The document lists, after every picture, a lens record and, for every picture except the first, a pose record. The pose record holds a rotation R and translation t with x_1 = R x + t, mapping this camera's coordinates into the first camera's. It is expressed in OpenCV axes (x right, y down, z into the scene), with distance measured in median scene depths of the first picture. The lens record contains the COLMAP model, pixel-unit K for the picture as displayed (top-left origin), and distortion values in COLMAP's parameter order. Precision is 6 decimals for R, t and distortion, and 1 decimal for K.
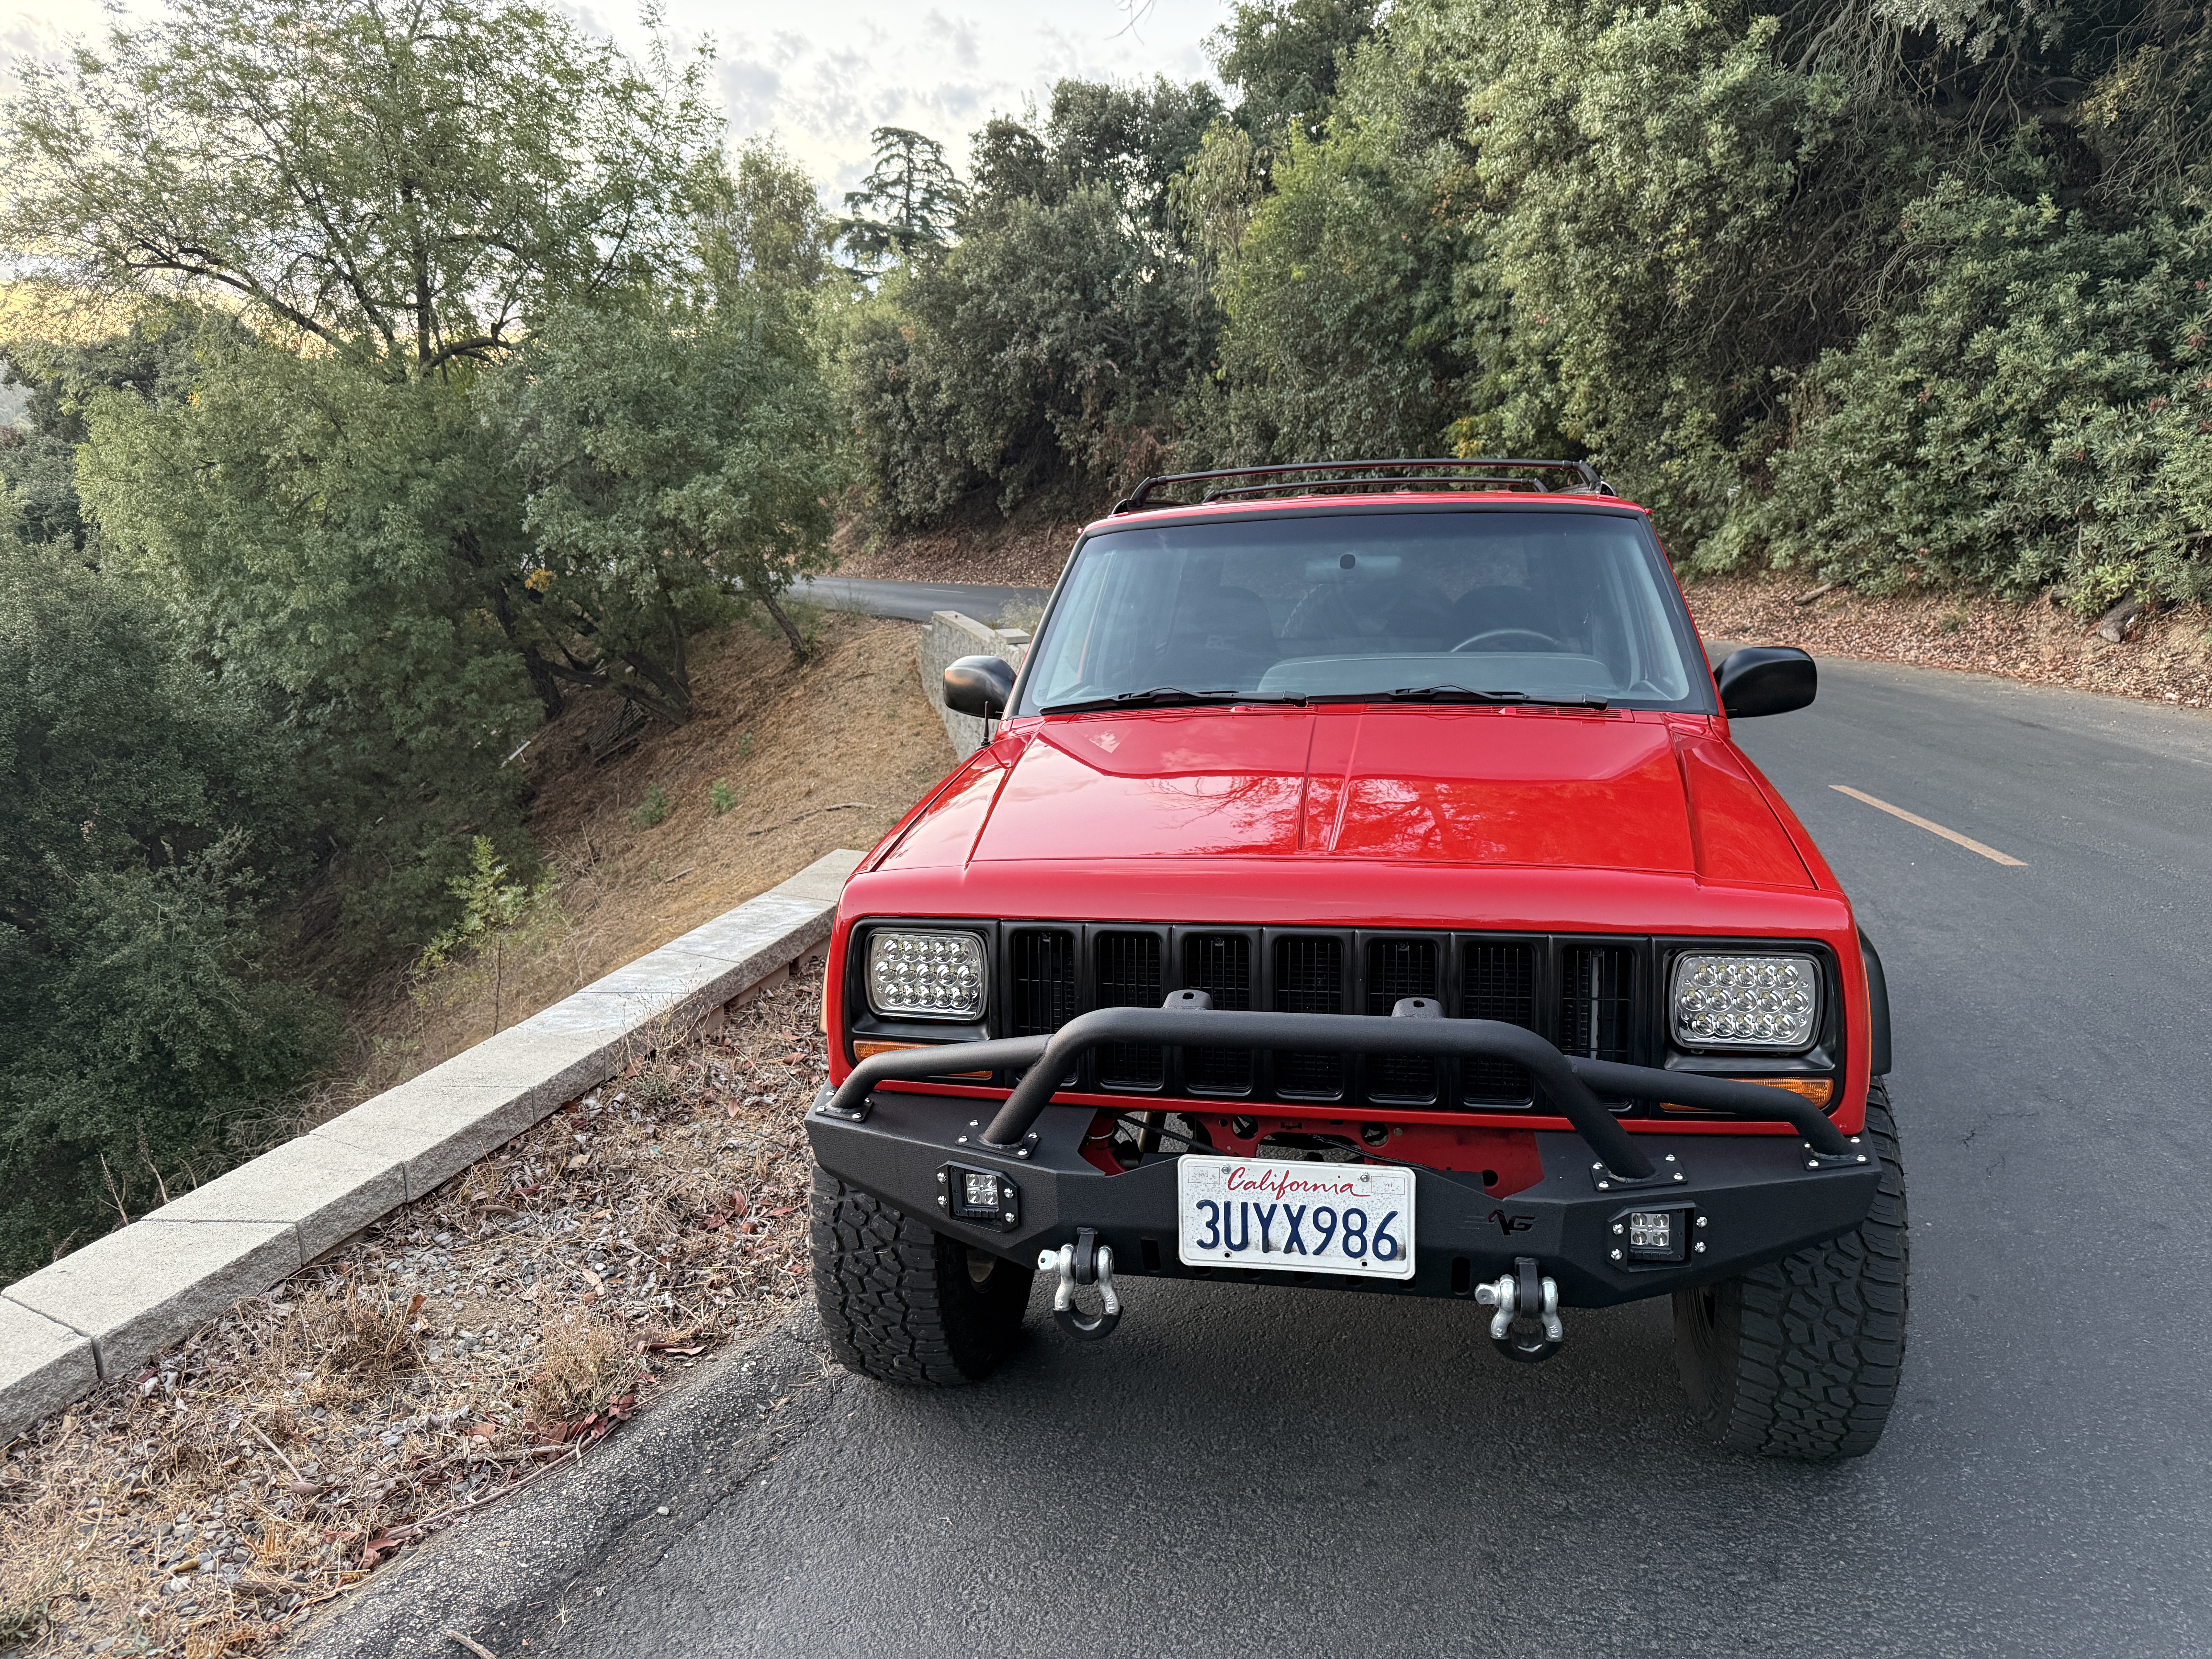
lens RADIAL K [[1548.0, 0, 1121.0], [0, 1548.0, 824.3], [0, 0, 1]] dist [0.044859, -0.067391]
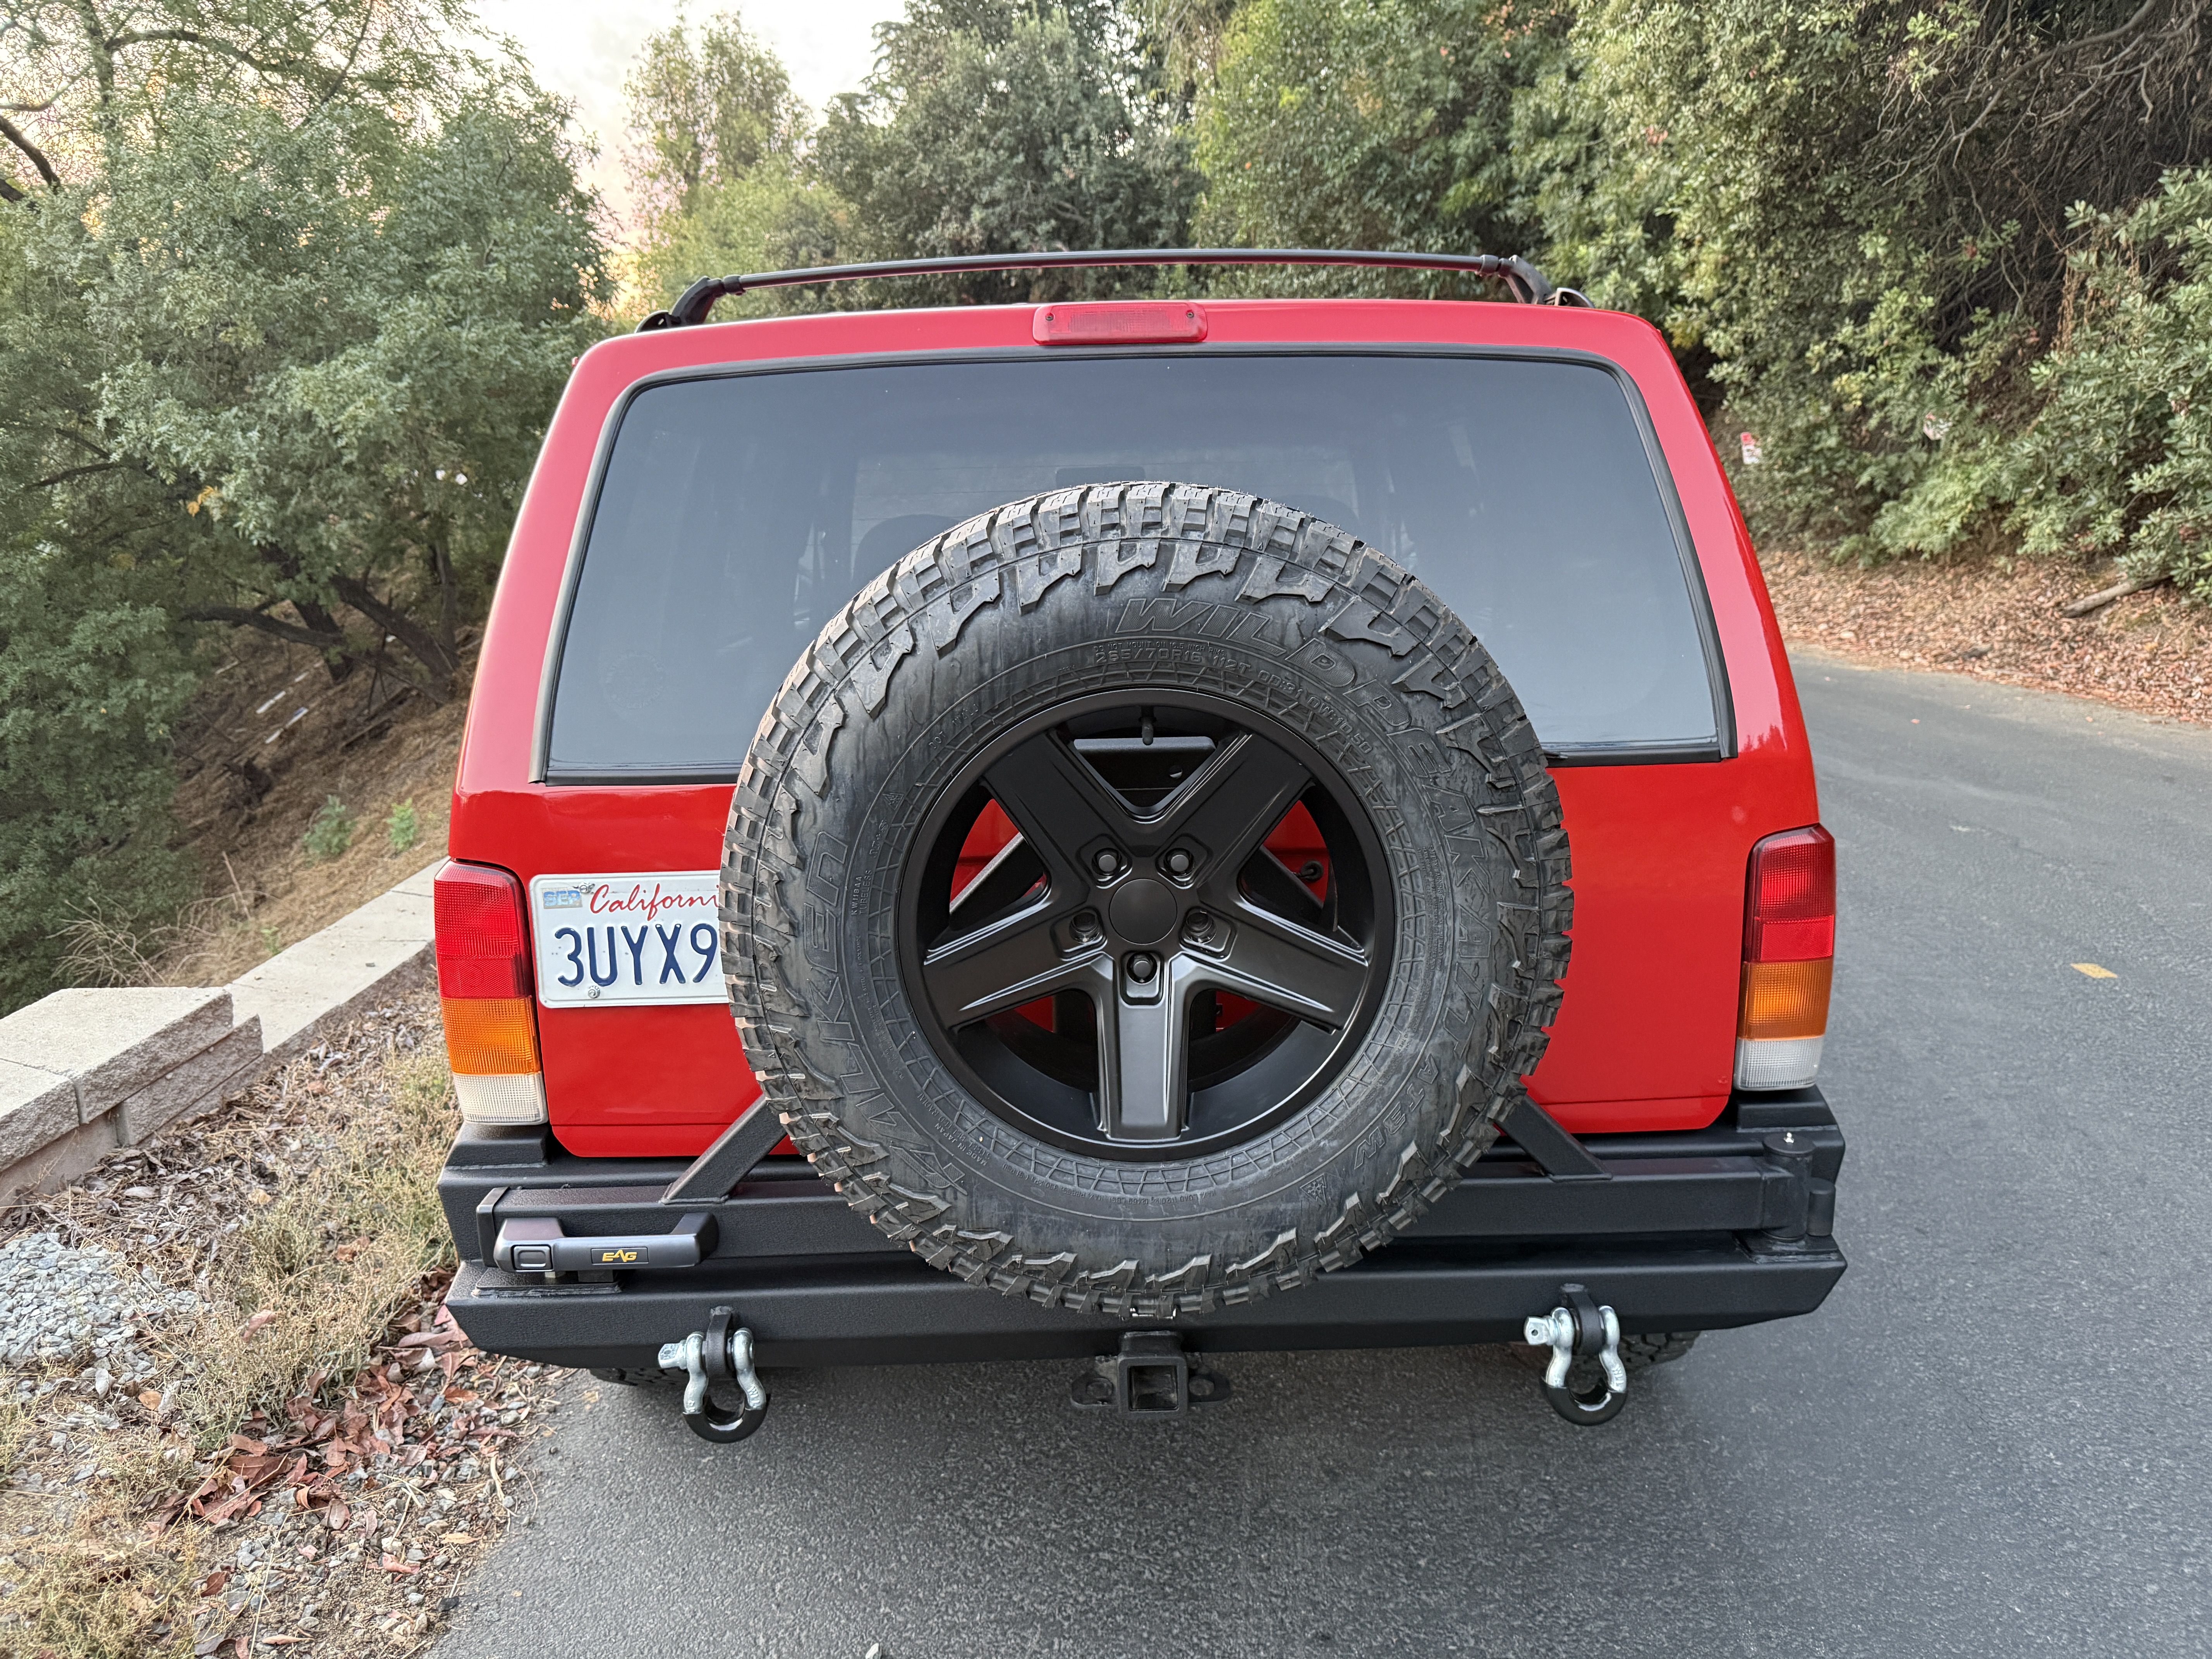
lens RADIAL K [[1584.1, 0, 1136.9], [0, 1584.1, 817.3], [0, 0, 1]] dist [-0.012086, -0.002363]
pose [[0.999344, 0.036068, -0.003140, 0.058367], [-0.035980, 0.999050, 0.024595, -0.047415], [0.004024, -0.024466, 0.999693, 0.281984]]
